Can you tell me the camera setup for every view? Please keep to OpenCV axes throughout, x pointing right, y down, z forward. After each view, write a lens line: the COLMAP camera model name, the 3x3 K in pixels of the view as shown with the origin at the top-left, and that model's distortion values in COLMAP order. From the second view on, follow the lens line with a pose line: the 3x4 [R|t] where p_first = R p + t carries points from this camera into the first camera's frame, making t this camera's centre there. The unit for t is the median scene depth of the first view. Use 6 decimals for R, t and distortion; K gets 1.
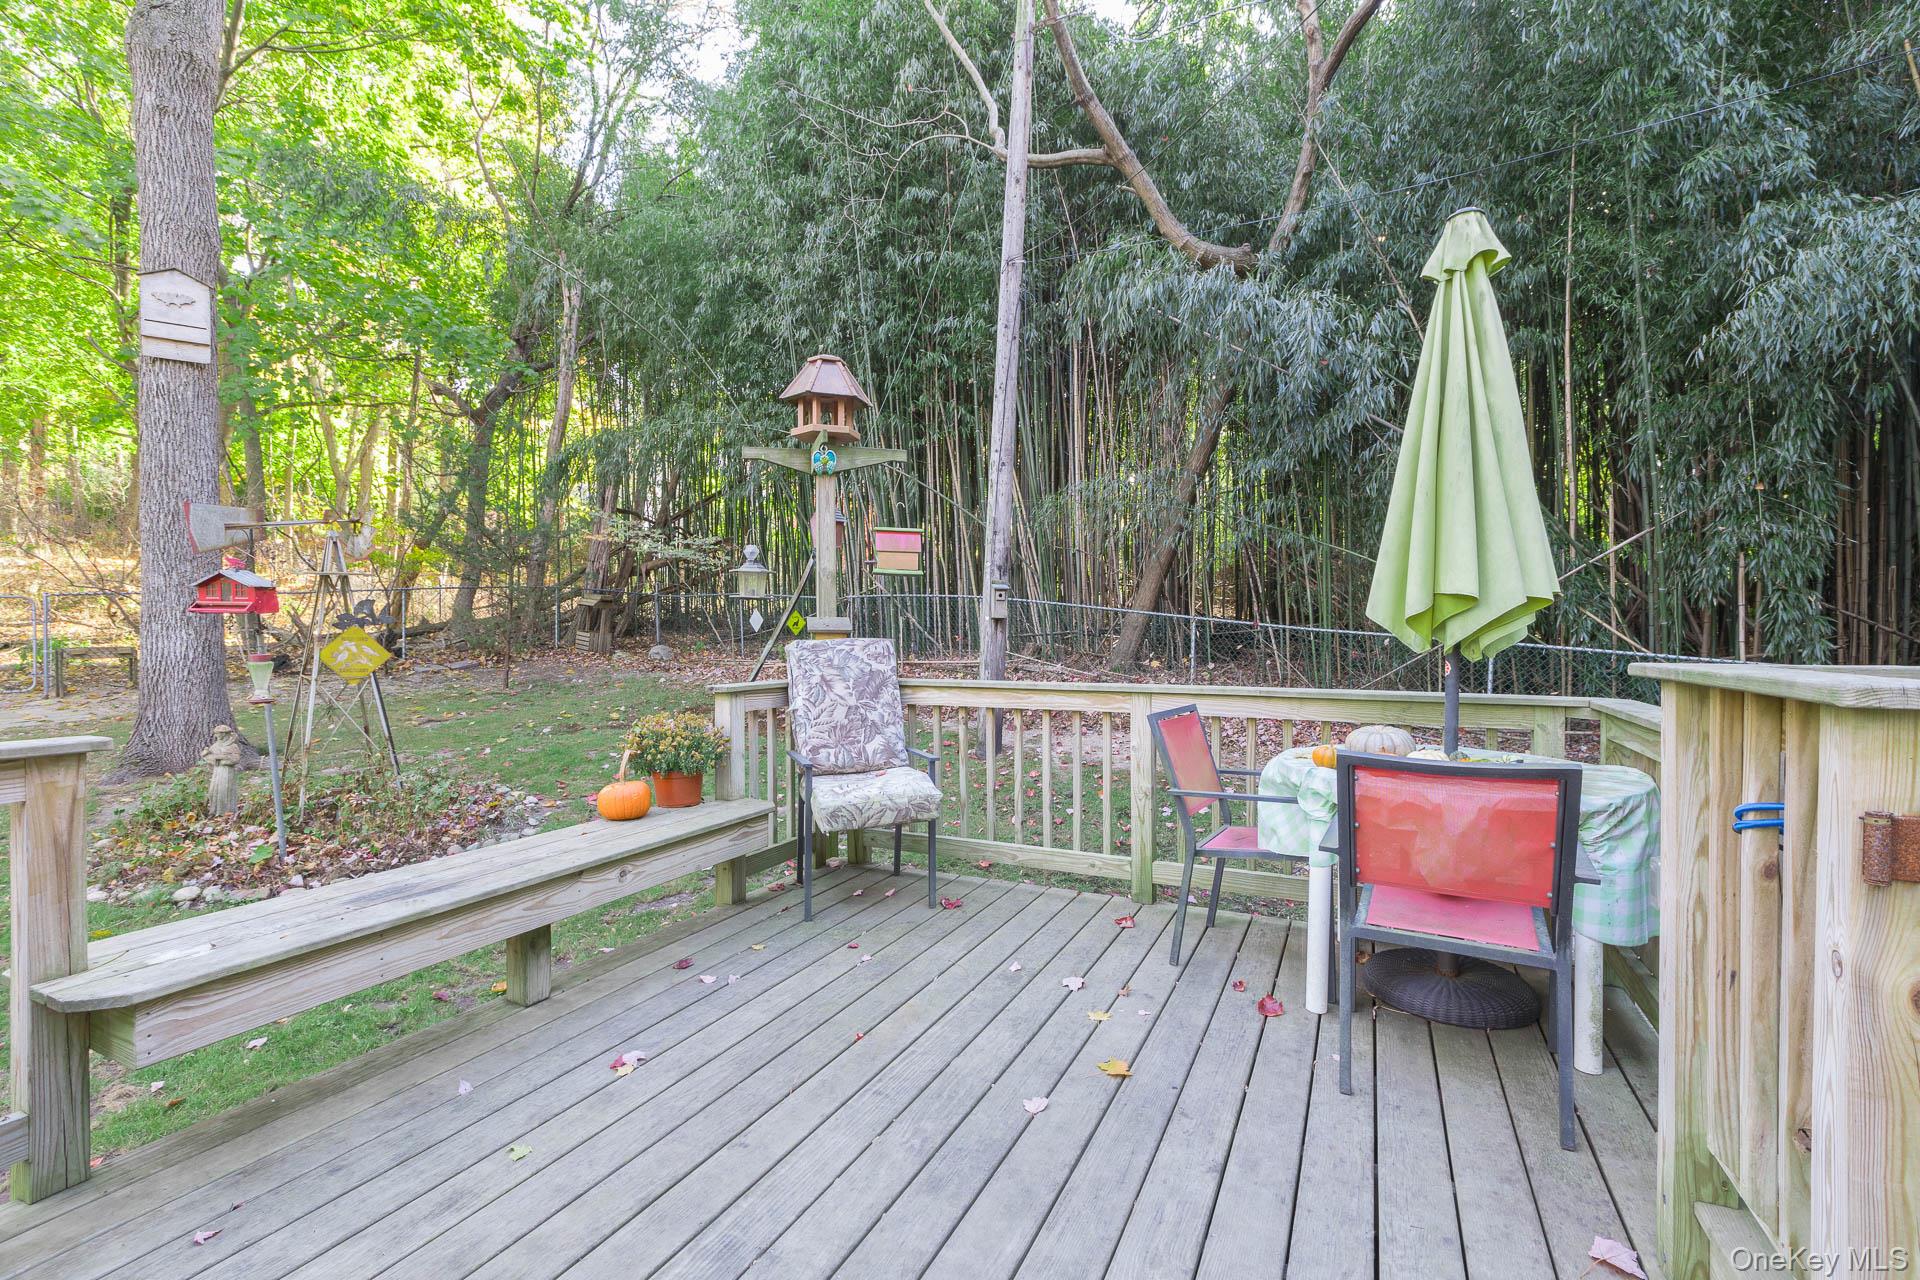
lens RADIAL K [[851.7, 0, 949.6], [0, 851.7, 634.9], [0, 0, 1]] dist [0.001573, -0.000311]
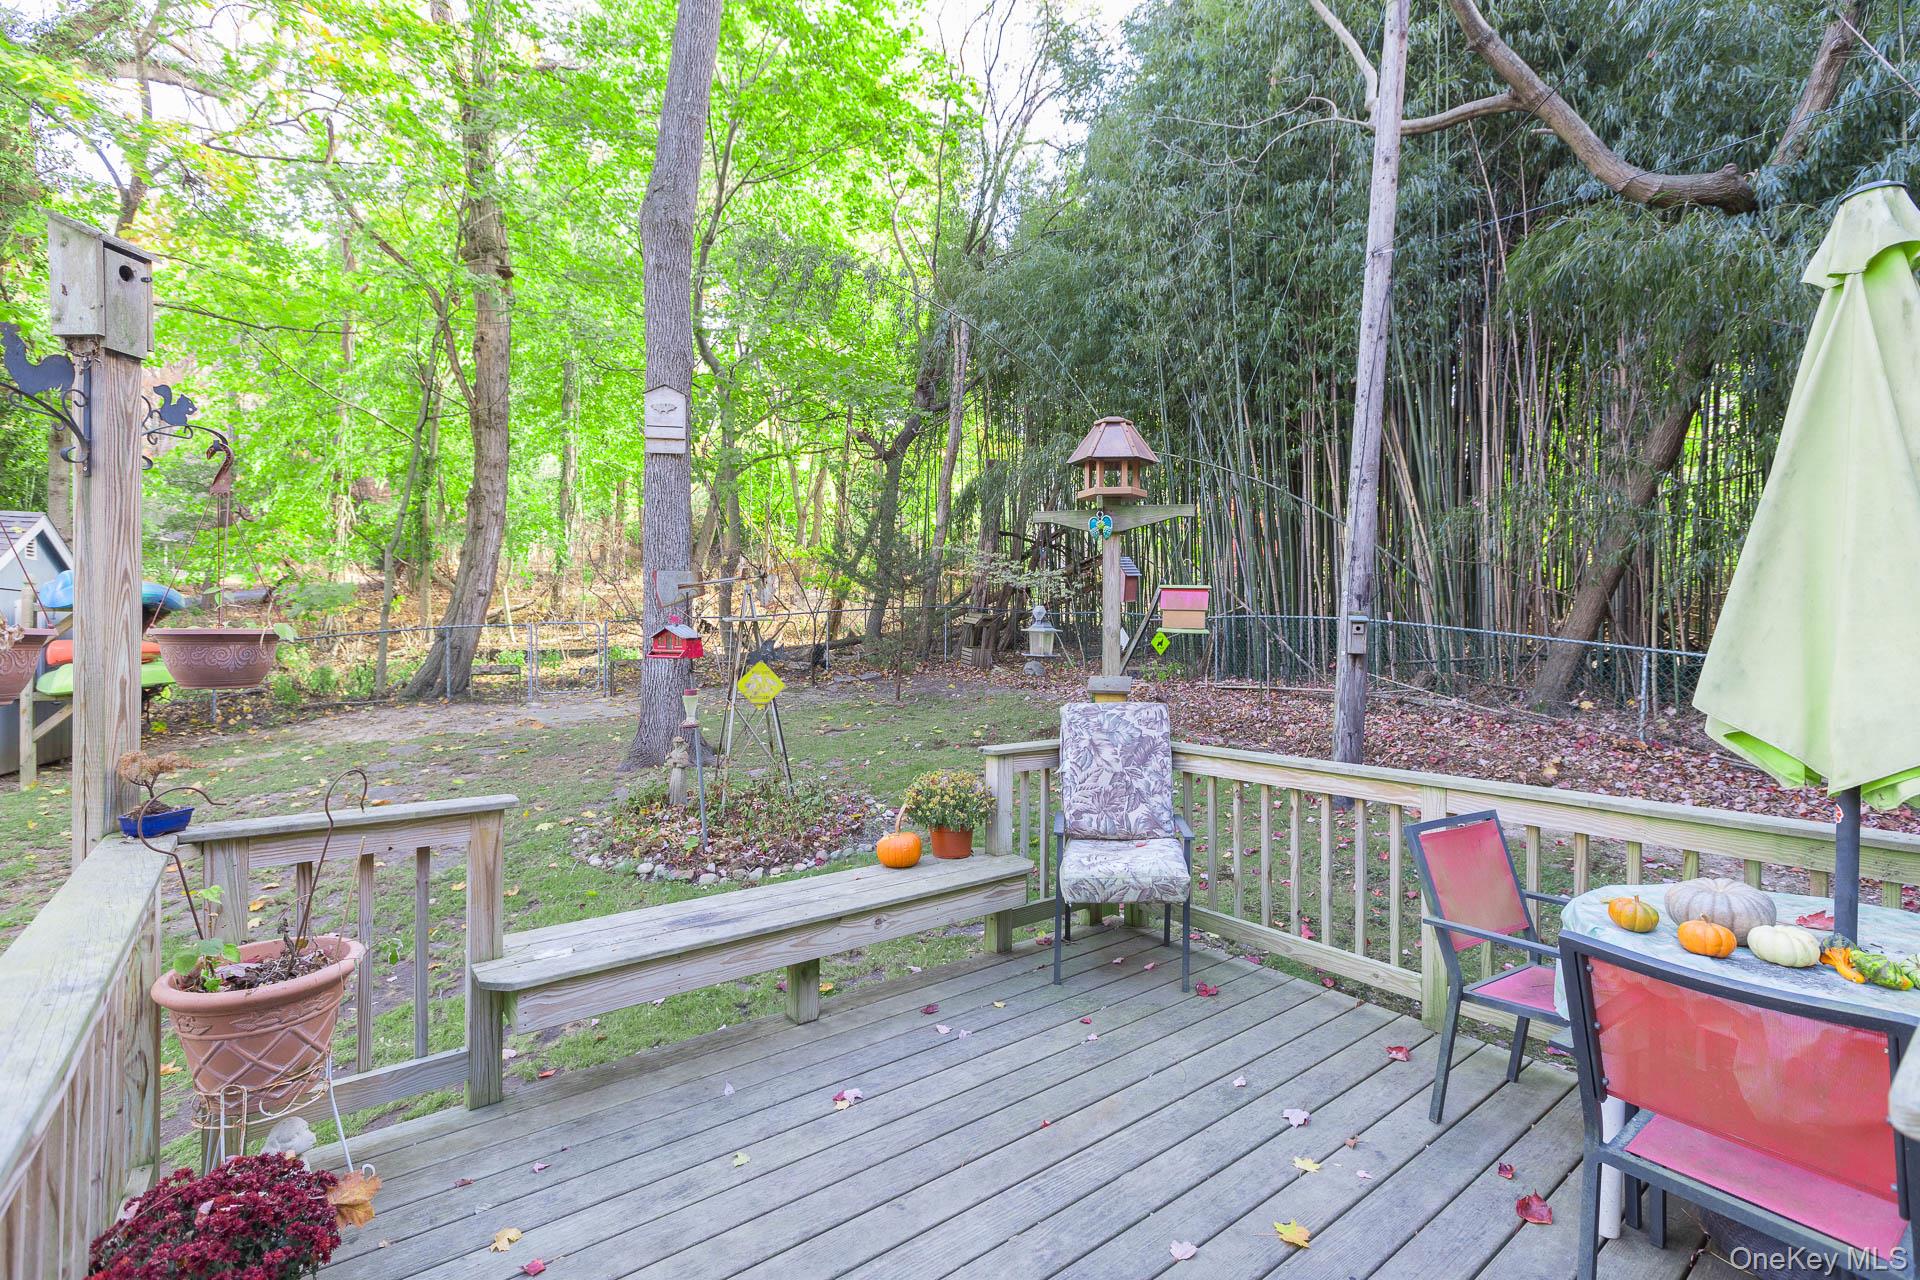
lens RADIAL K [[851.7, 0, 946.7], [0, 851.7, 634.8], [0, 0, 1]] dist [0.001573, -0.000311]
pose [[0.899842, 0.001931, -0.436212, 0.141094], [-0.005817, 0.999954, -0.007573, -0.069399], [0.436177, 0.009352, 0.899812, 0.003300]]
